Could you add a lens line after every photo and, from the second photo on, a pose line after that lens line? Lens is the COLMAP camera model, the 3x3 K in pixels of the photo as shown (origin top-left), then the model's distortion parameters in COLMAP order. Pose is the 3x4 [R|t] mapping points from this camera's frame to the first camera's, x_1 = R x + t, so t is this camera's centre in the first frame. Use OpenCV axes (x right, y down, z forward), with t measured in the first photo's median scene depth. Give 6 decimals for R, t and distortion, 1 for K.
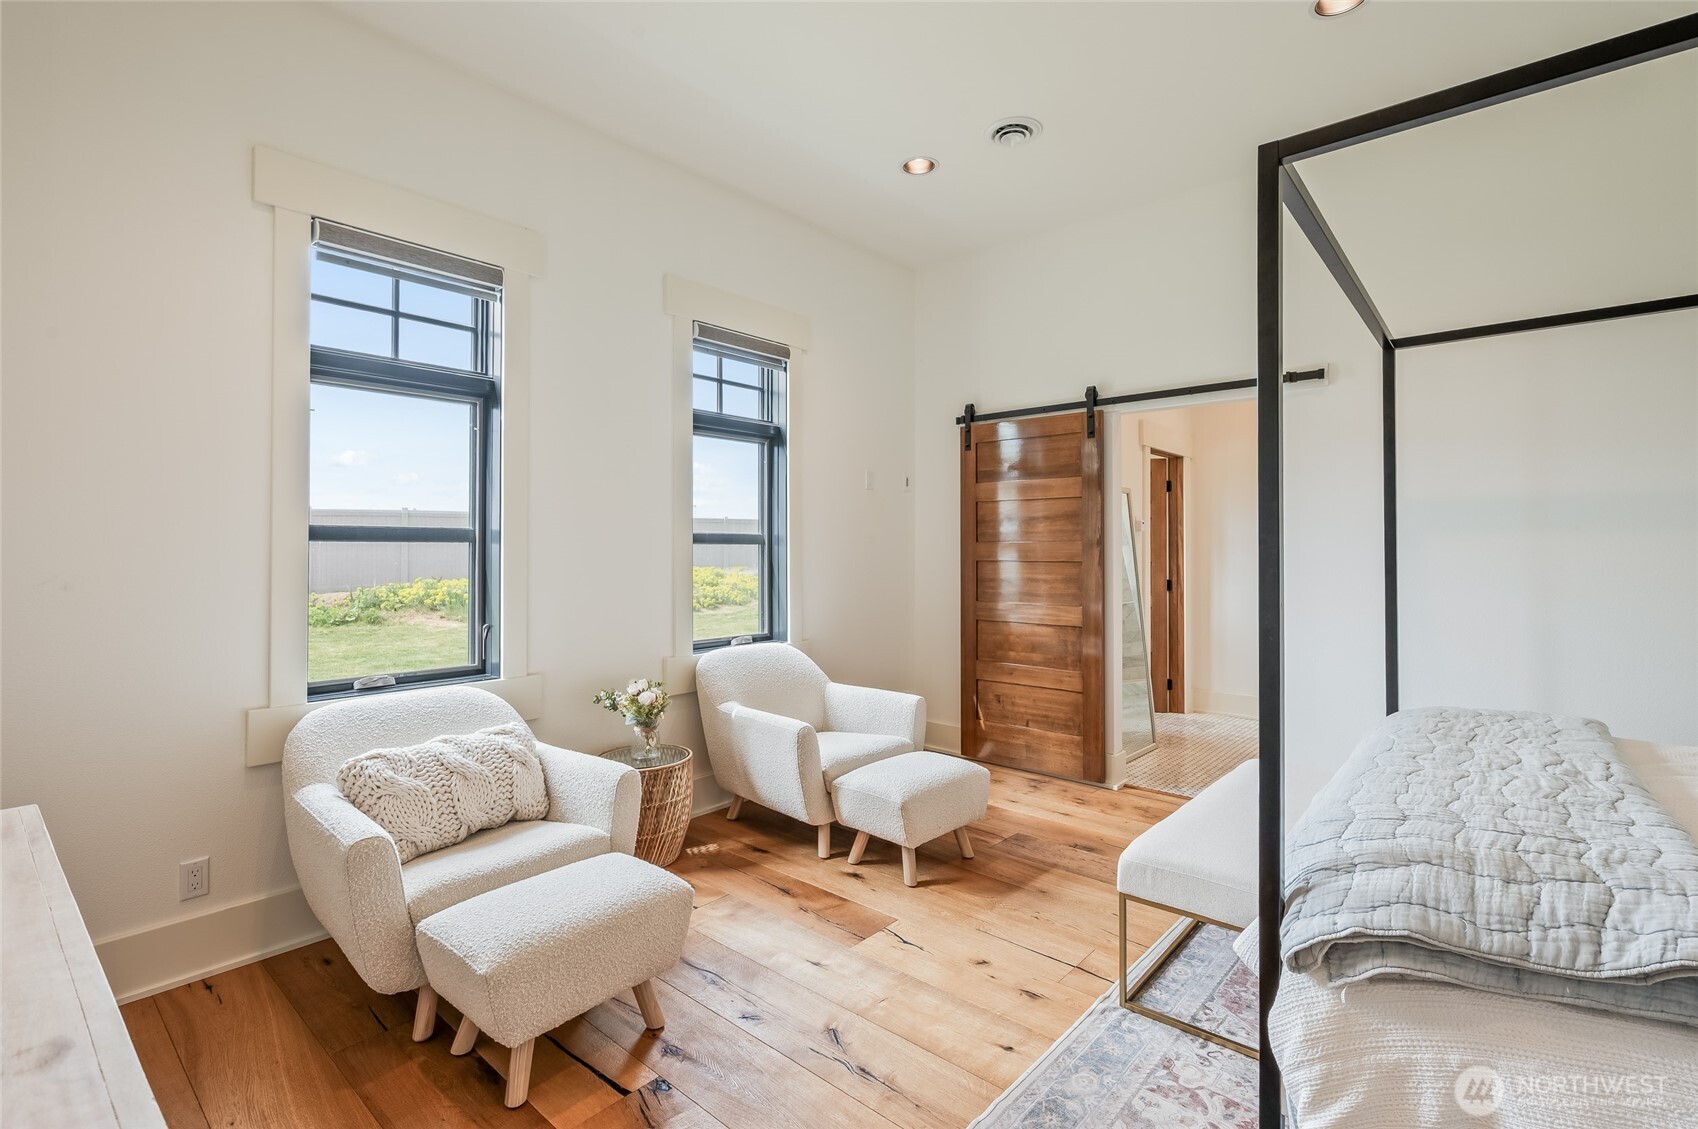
lens RADIAL K [[789.1, 0, 831.2], [0, 789.1, 533.9], [0, 0, 1]] dist [-0.003246, 0.000642]
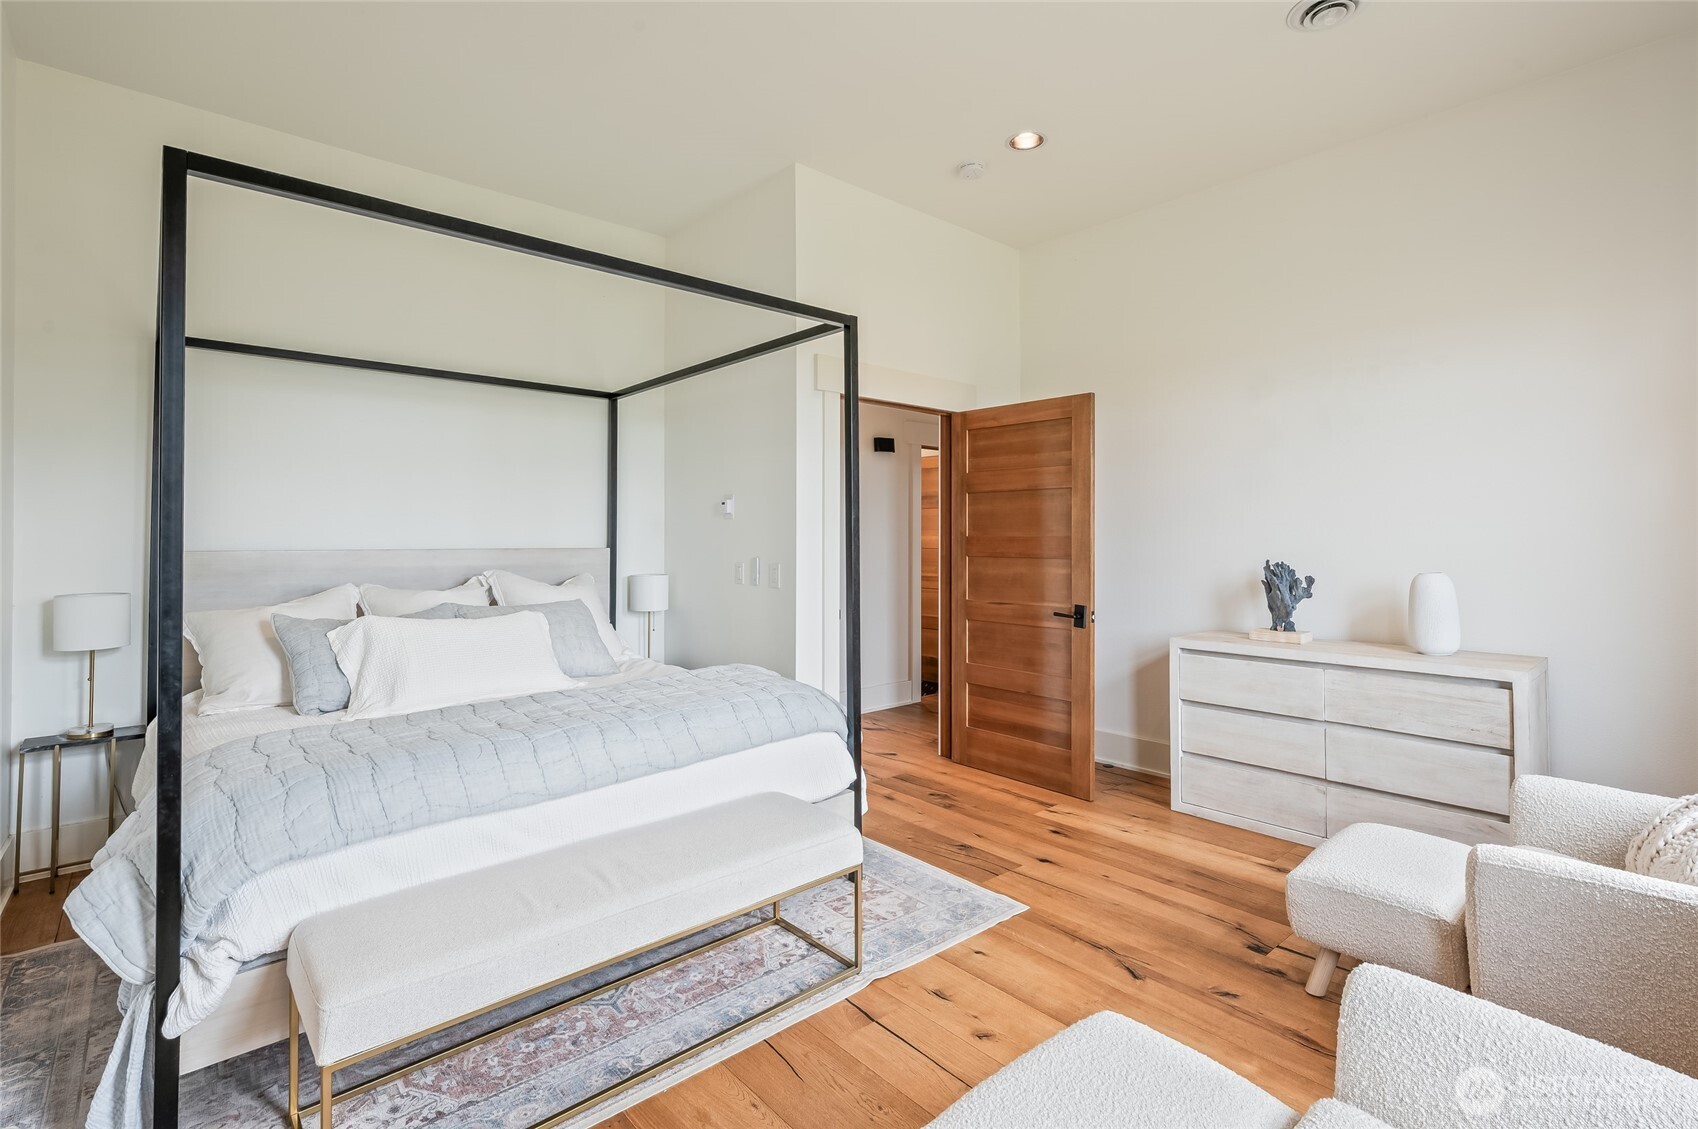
lens RADIAL K [[789.1, 0, 834.3], [0, 789.1, 523.6], [0, 0, 1]] dist [-0.003246, 0.000642]
pose [[-0.992134, 0.005156, 0.125071, 0.290764], [0.001014, 0.999450, -0.033157, 0.038155], [-0.125173, -0.032769, -0.991594, 2.252289]]
